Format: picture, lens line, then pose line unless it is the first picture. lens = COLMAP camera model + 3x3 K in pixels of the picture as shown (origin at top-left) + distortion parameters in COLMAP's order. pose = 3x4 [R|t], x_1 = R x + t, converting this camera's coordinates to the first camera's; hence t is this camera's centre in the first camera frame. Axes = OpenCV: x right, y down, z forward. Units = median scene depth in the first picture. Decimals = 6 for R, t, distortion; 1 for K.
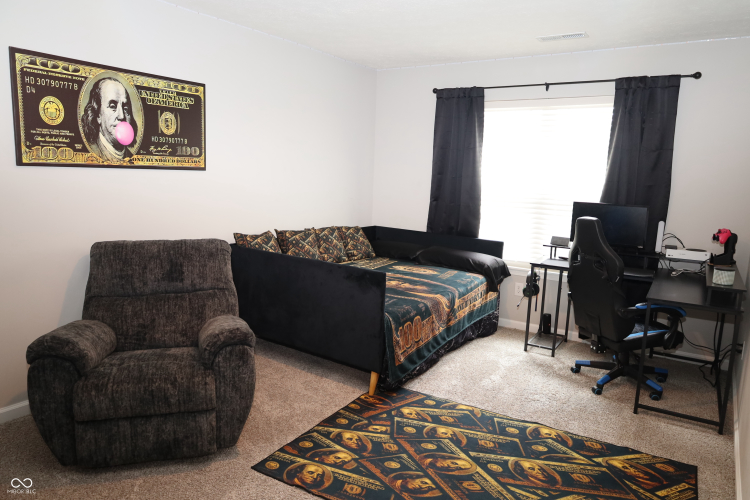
lens RADIAL K [[514.3, 0, 374.5], [0, 514.3, 250.7], [0, 0, 1]] dist [-0.011104, -0.005822]
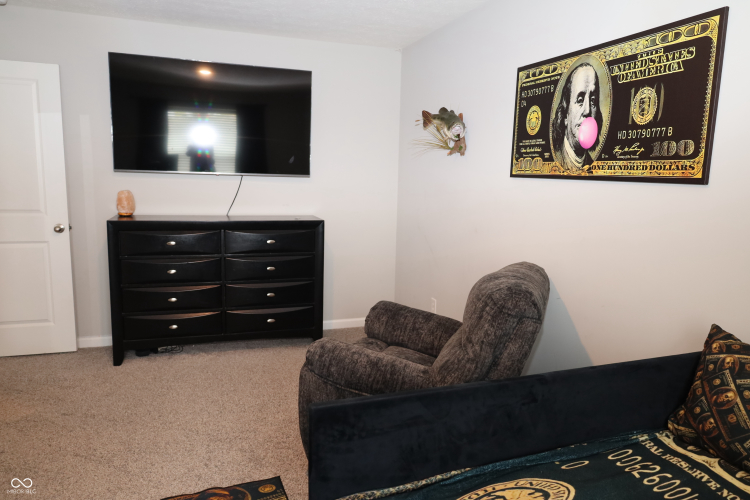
lens RADIAL K [[514.3, 0, 374.3], [0, 514.3, 248.5], [0, 0, 1]] dist [-0.011104, -0.005822]
pose [[-0.597597, 0.070322, -0.798707, 0.304697], [-0.165769, 0.963788, 0.208886, -0.171210], [0.784473, 0.257231, -0.564300, 1.218737]]
